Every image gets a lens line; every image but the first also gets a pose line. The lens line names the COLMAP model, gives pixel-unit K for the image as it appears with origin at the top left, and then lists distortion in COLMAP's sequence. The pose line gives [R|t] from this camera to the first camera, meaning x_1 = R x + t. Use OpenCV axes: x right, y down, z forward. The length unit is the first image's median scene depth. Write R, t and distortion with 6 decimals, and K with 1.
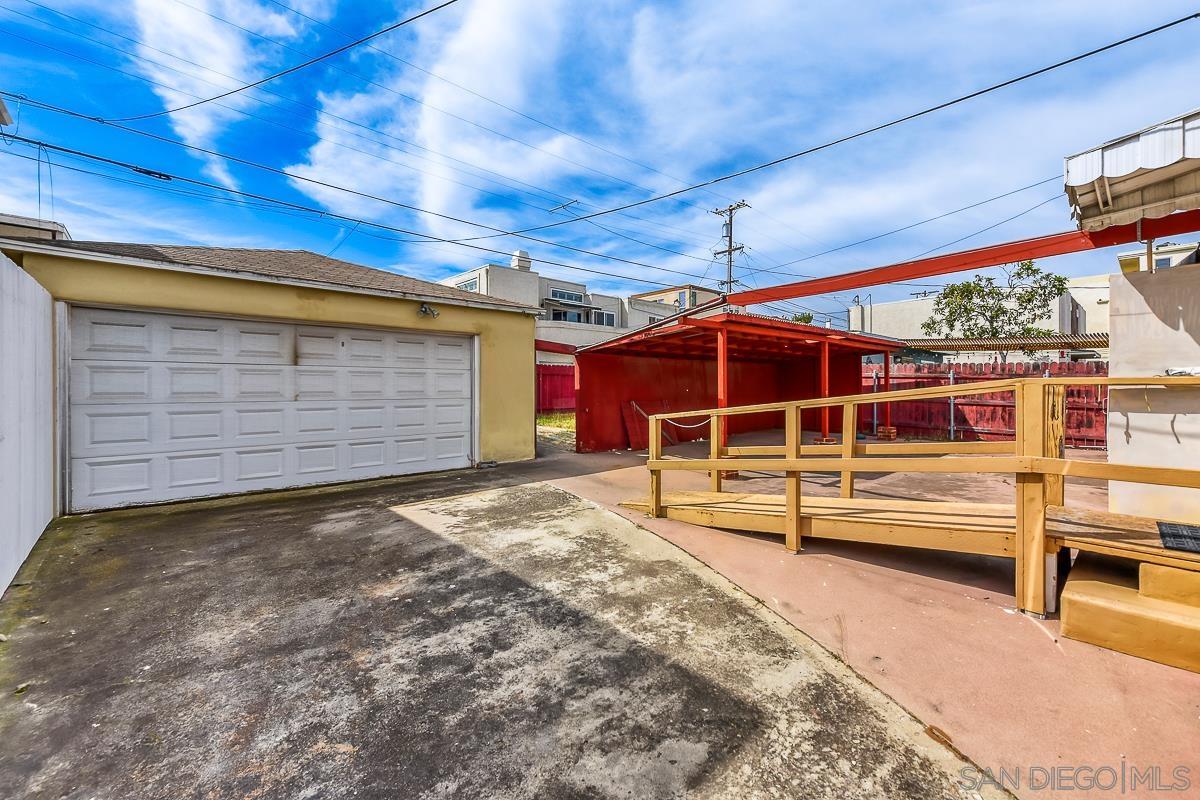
lens RADIAL K [[491.8, 0, 601.7], [0, 491.8, 392.2], [0, 0, 1]] dist [0.007557, -0.000285]
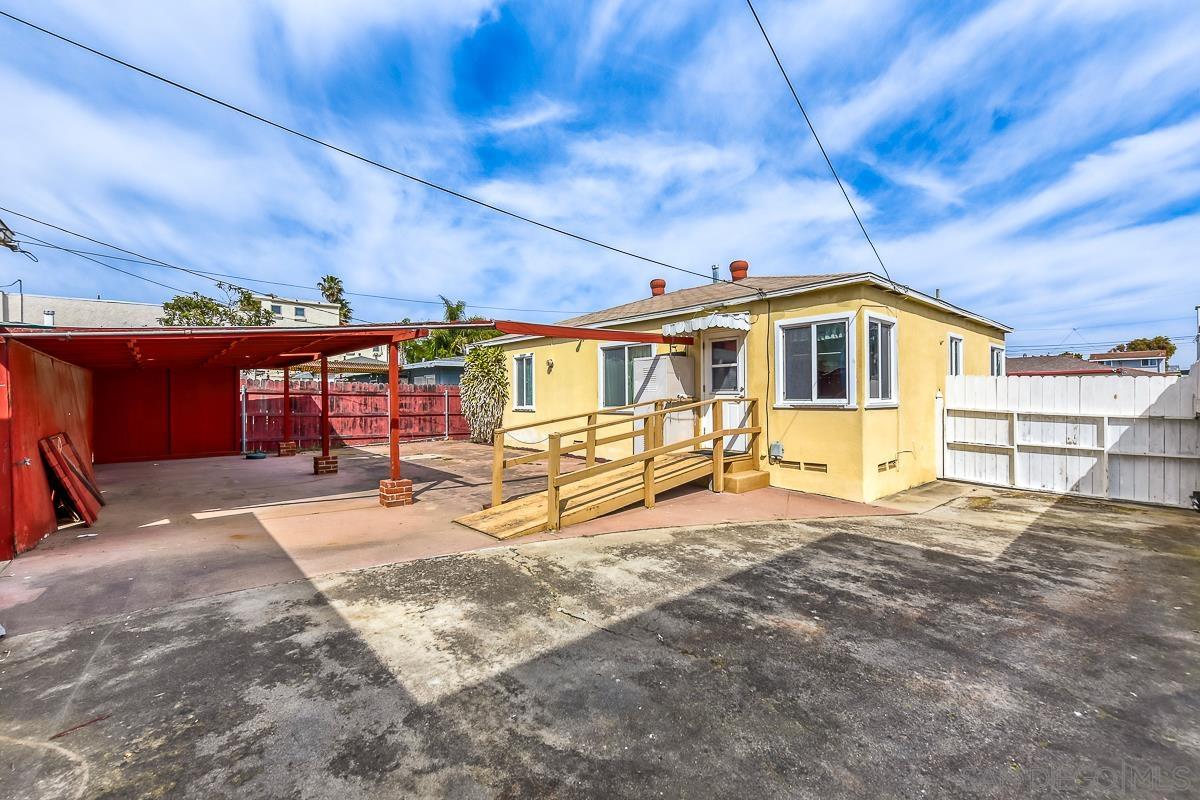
lens RADIAL K [[491.8, 0, 564.4], [0, 491.8, 396.9], [0, 0, 1]] dist [0.007557, -0.000285]
pose [[0.056300, -0.003076, 0.998409, -1.467606], [0.021138, 0.999775, 0.001888, -0.045544], [-0.998190, 0.020998, 0.056352, 1.465179]]
